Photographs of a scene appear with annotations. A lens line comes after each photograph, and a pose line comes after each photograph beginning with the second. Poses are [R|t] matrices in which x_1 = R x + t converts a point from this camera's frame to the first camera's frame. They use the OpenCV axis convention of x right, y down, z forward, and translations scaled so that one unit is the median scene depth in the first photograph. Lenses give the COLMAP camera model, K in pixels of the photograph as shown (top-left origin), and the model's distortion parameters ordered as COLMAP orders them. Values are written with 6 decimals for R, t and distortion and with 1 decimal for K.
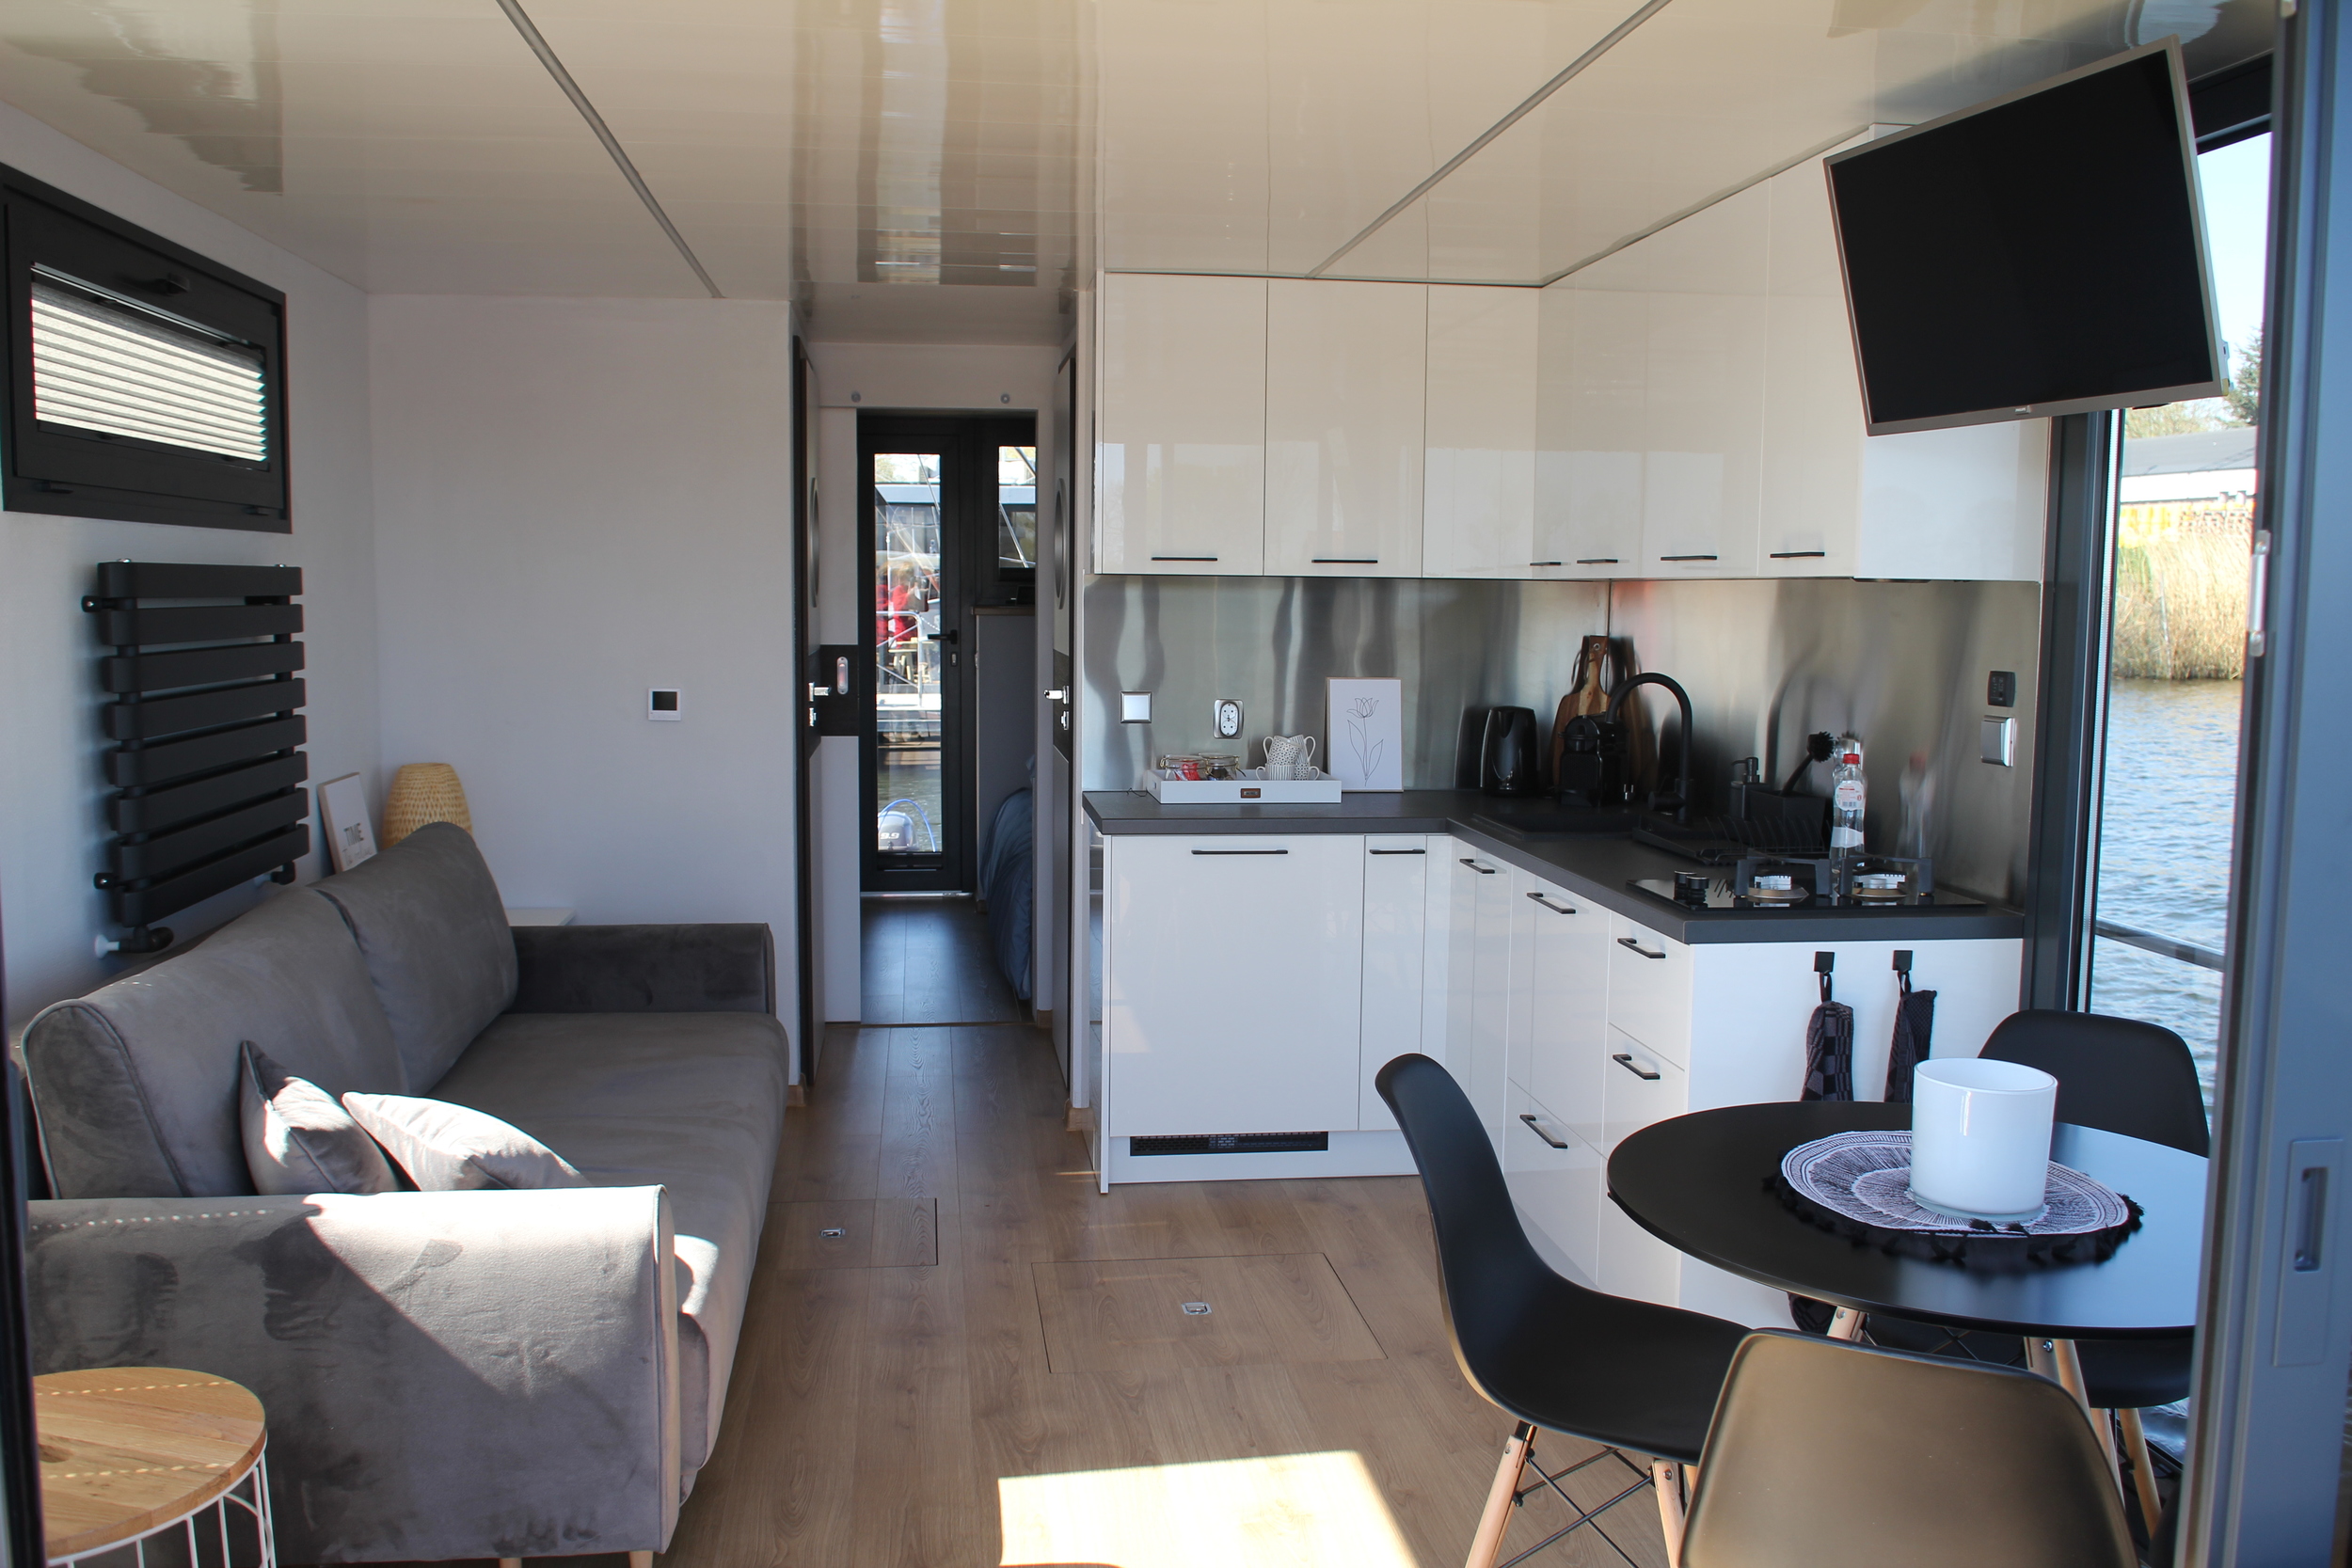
lens RADIAL K [[1935.4, 0, 1176.0], [0, 1935.4, 784.0], [0, 0, 1]] dist [-0.047941, -0.010092]
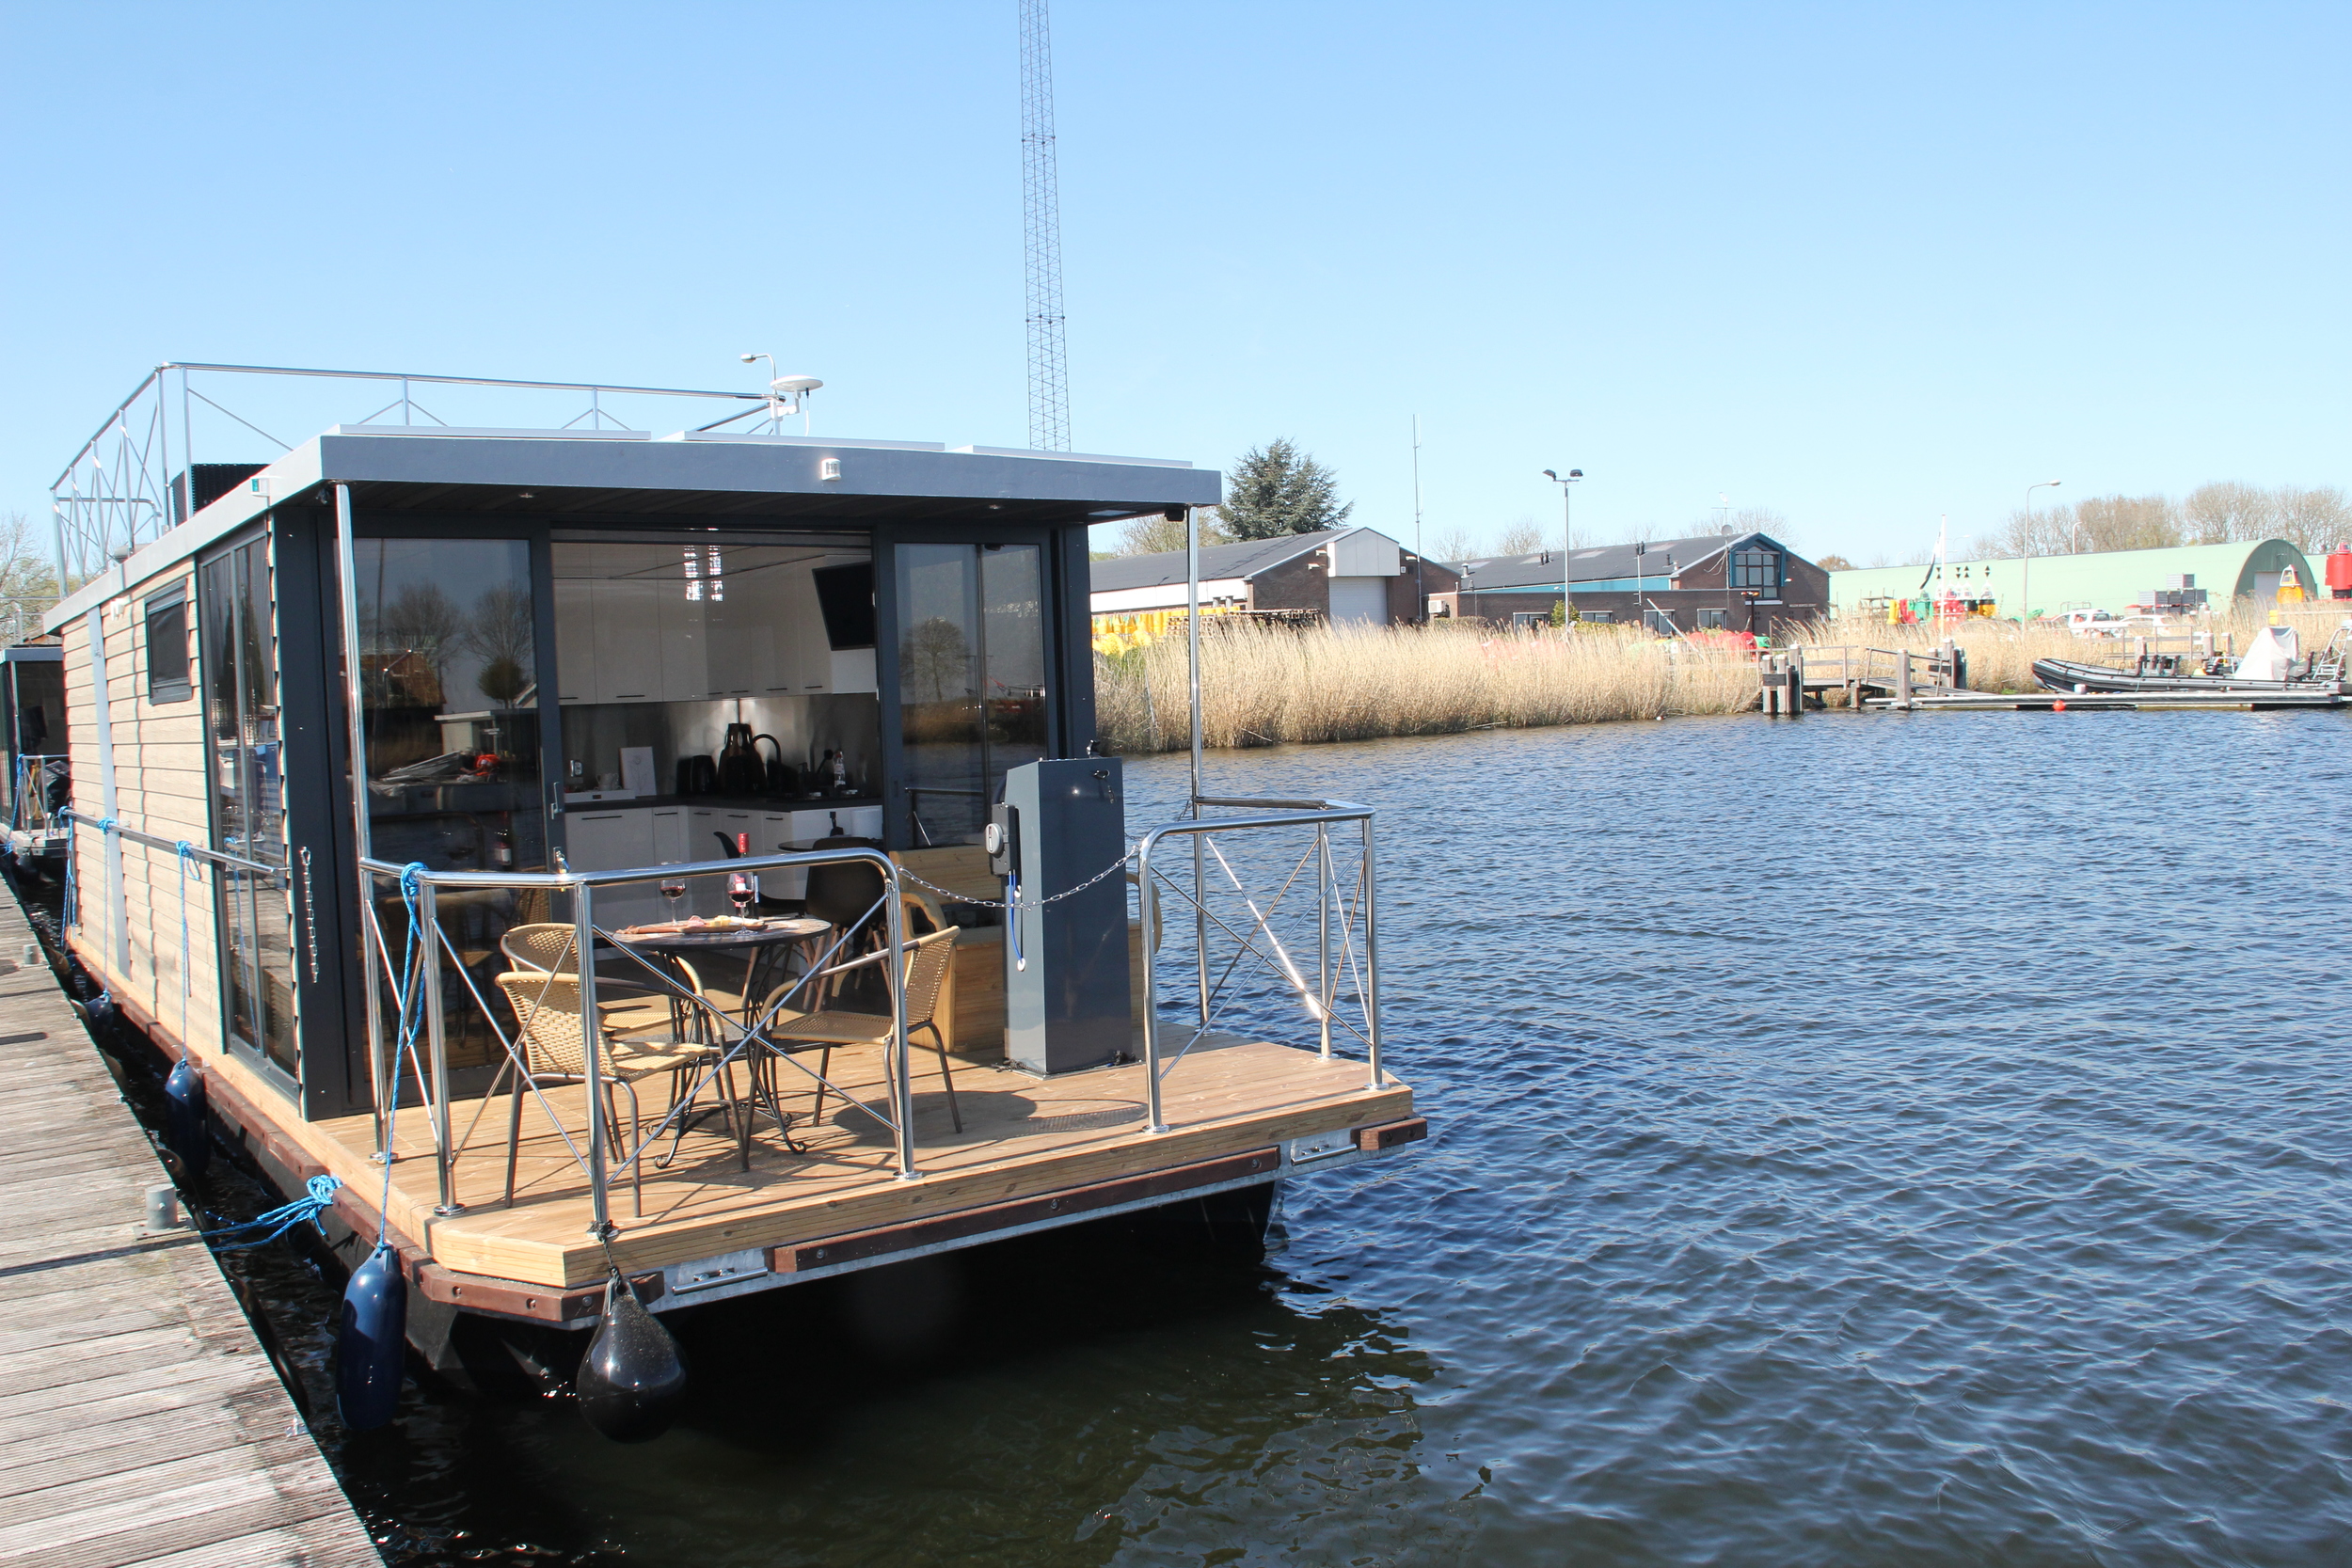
lens RADIAL K [[1935.4, 0, 1176.0], [0, 1935.4, 784.0], [0, 0, 1]] dist [-0.047941, -0.010092]
pose [[0.886672, -0.063800, 0.457976, -0.468675], [0.090291, 0.995259, -0.036160, 0.158315], [-0.453498, 0.073413, 0.888229, -1.590106]]
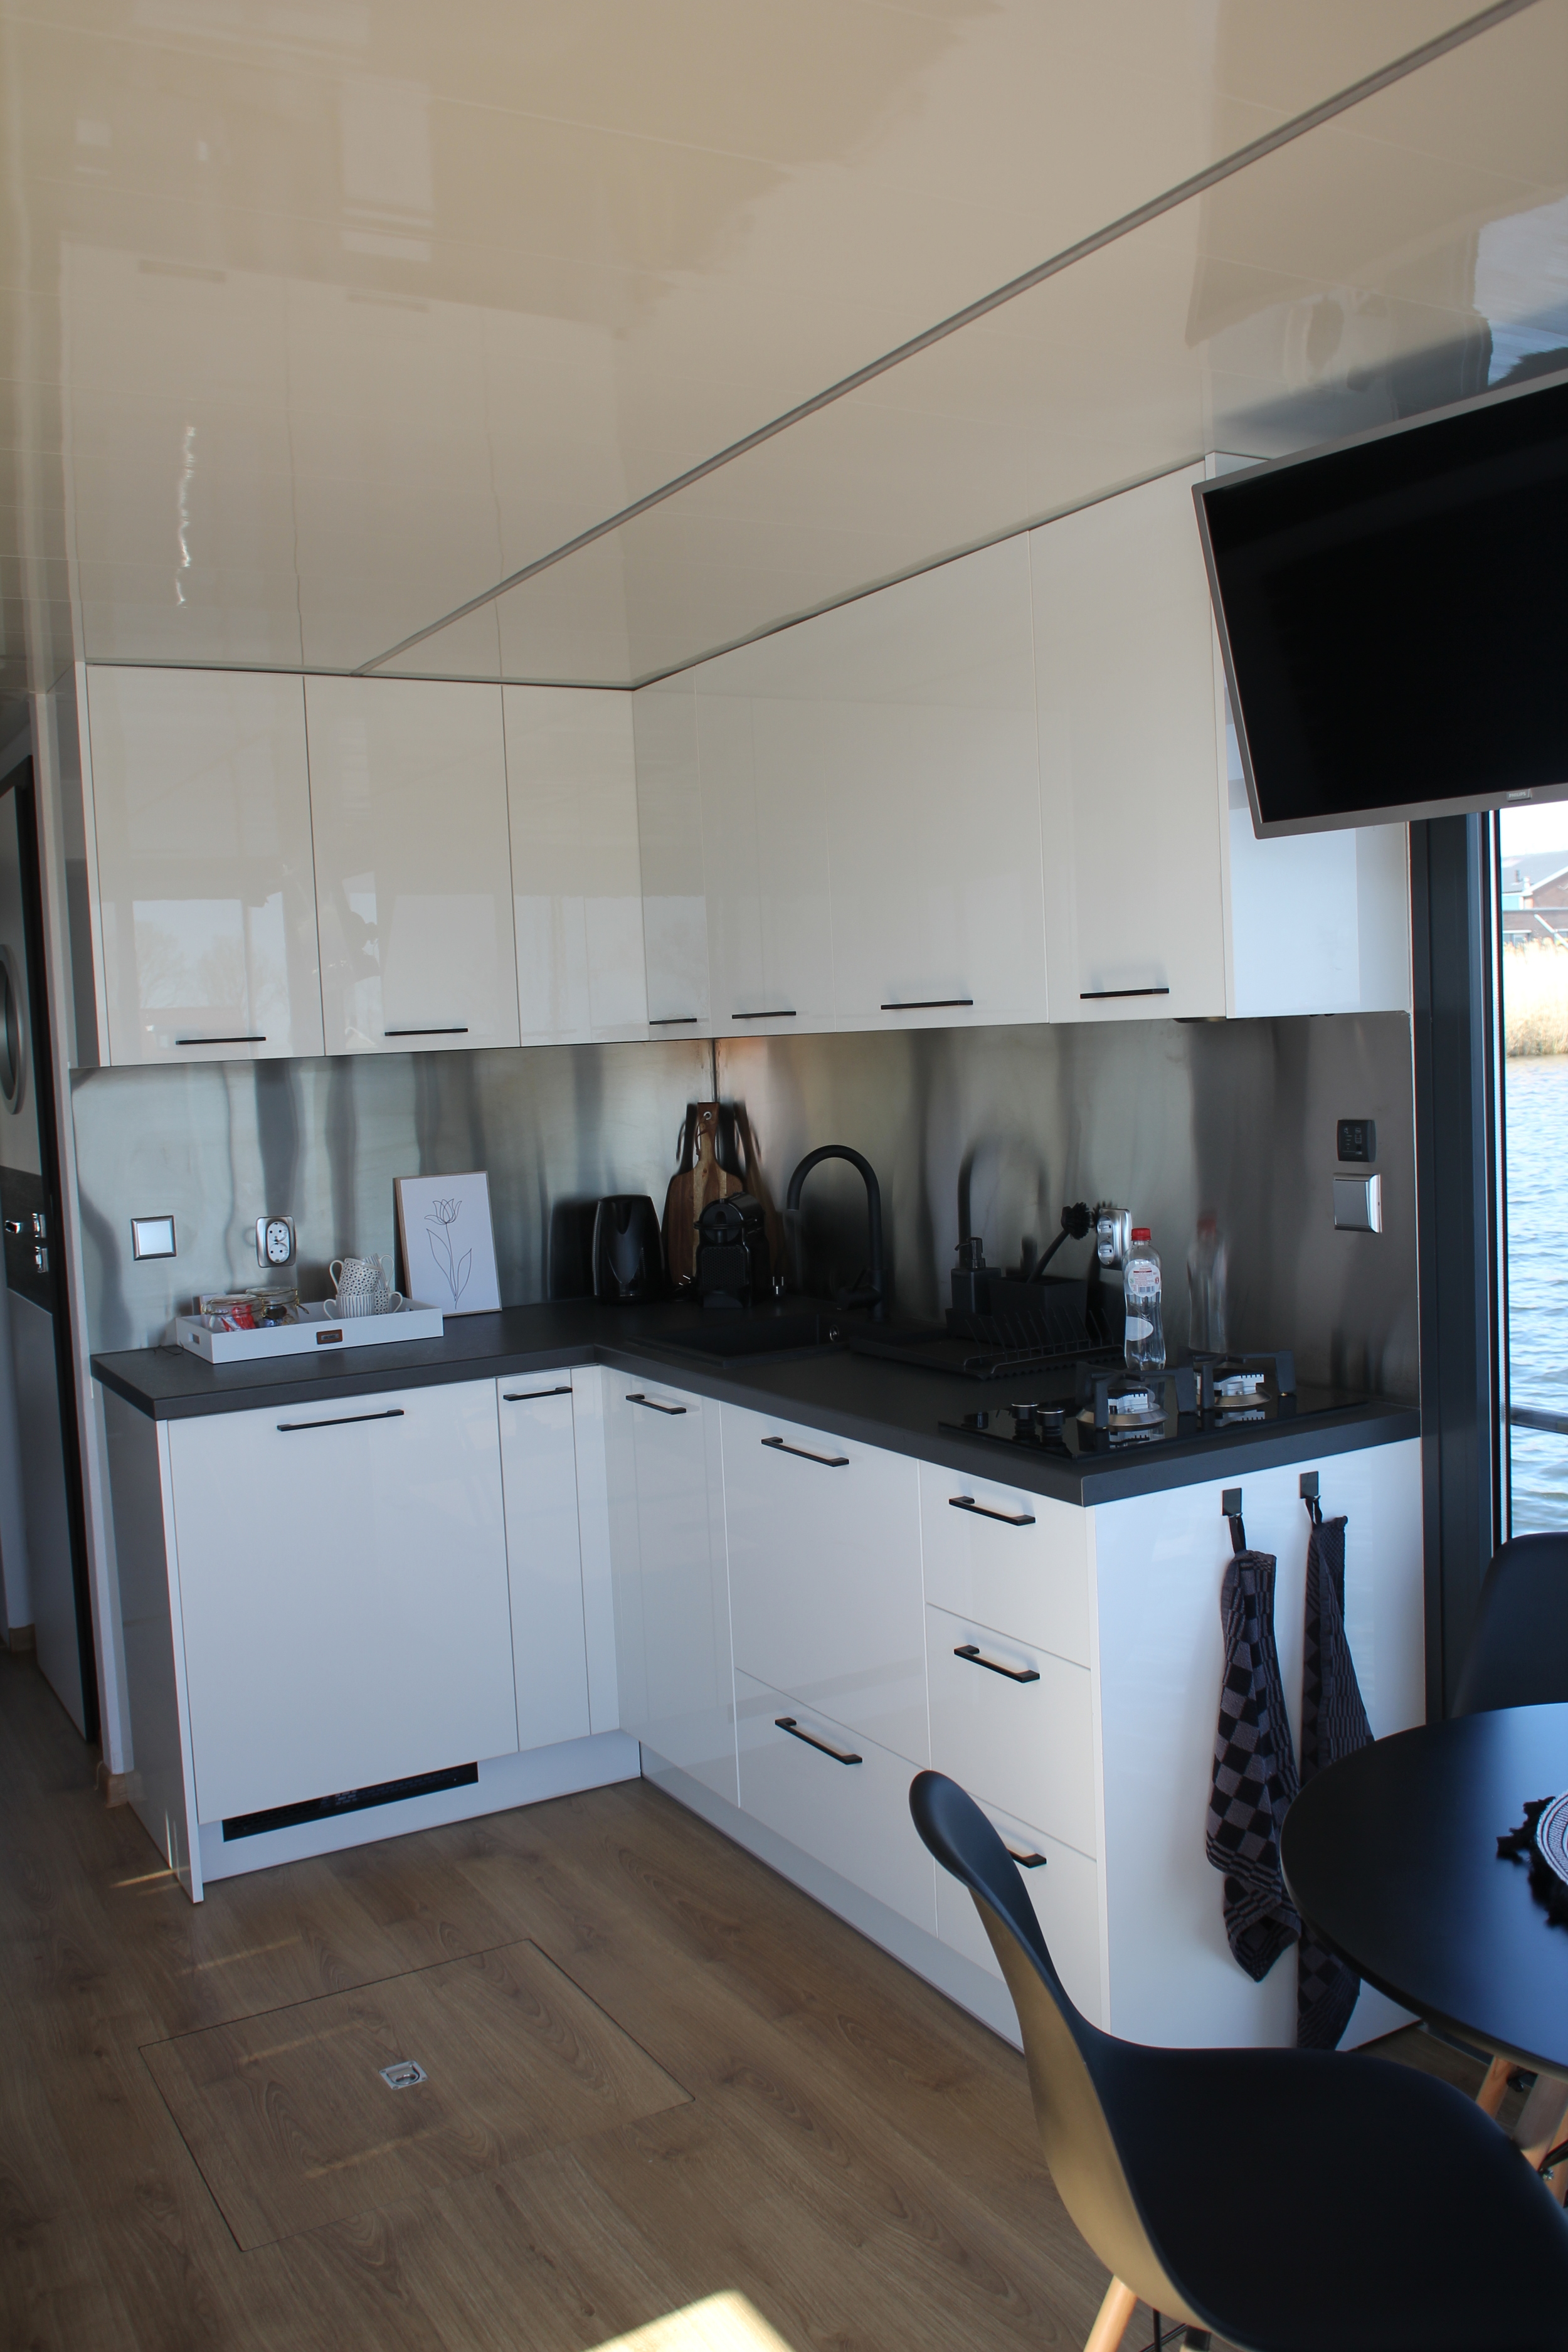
lens RADIAL K [[1935.6, 0, 784.0], [0, 1935.6, 1176.0], [0, 0, 1]] dist [-0.047941, -0.010092]
pose [[0.921608, -0.081418, 0.379487, -0.095487], [0.094139, 0.995445, -0.015053, -0.036029], [-0.376533, 0.049597, 0.925075, 0.252633]]
